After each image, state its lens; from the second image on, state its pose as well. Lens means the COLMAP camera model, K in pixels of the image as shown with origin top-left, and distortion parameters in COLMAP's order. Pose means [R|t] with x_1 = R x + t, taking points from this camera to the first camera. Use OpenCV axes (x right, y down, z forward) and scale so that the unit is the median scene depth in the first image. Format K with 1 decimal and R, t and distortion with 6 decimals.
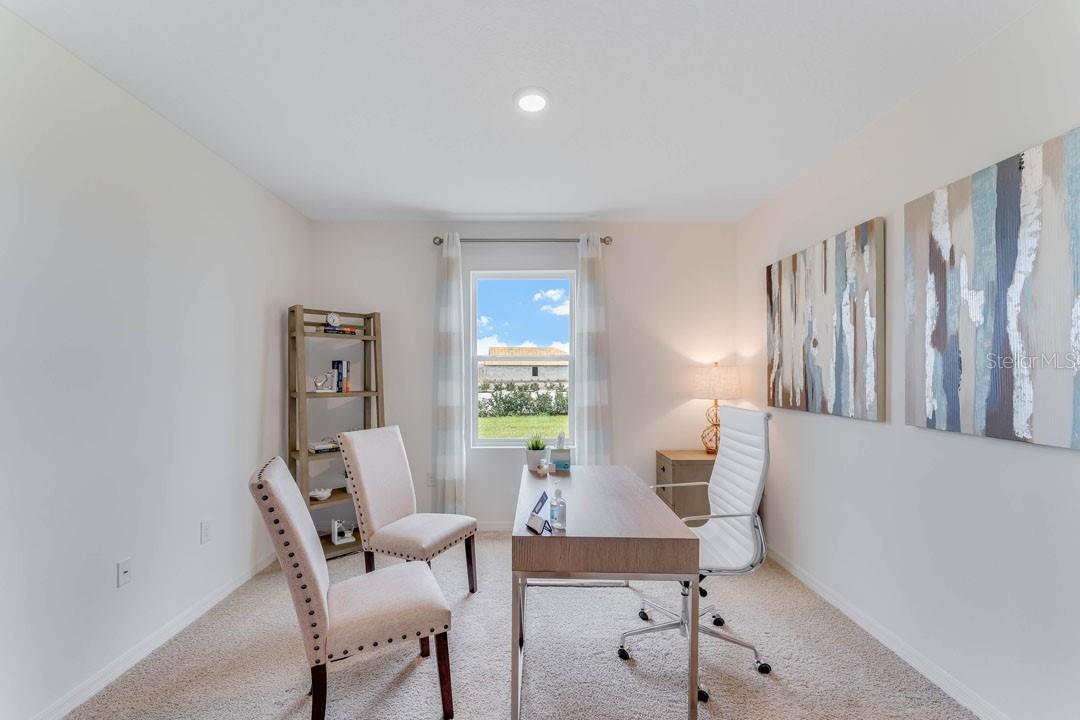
lens RADIAL K [[442.6, 0, 544.5], [0, 442.6, 357.2], [0, 0, 1]] dist [0.004110, 0.000172]
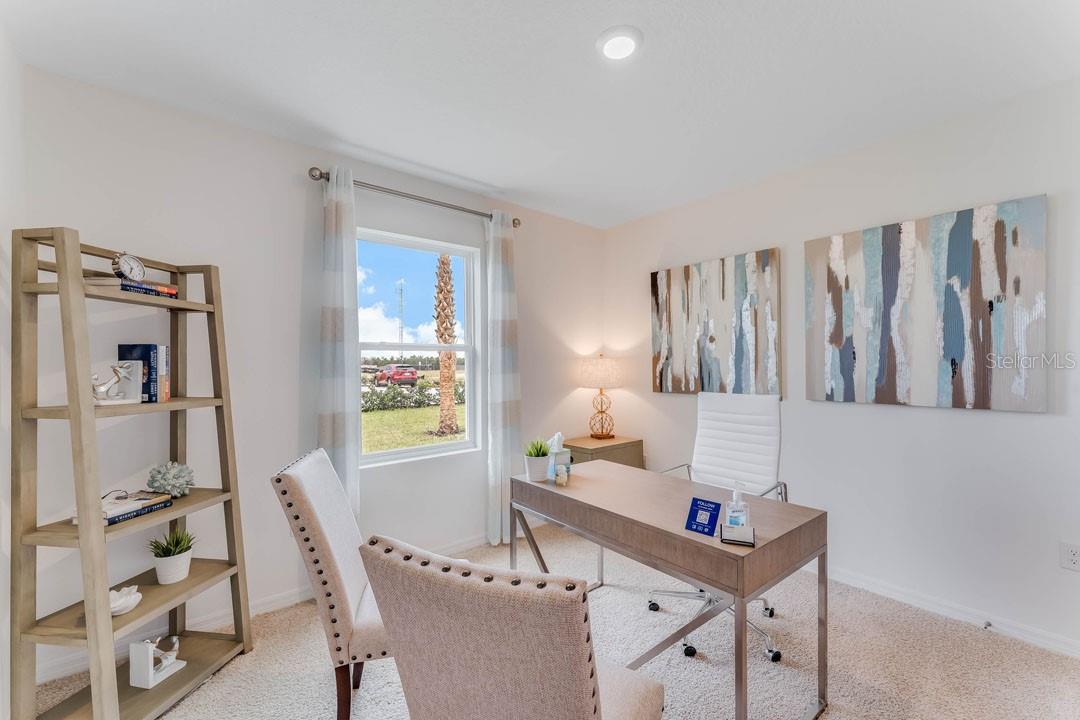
lens RADIAL K [[432.0, 0, 543.0], [0, 432.0, 351.6], [0, 0, 1]] dist [0.000398, -0.000162]
pose [[0.783878, 0.009447, 0.620843, -0.583076], [-0.011711, 0.999931, -0.000429, 0.010161], [-0.620805, -0.006934, 0.783935, 0.386662]]
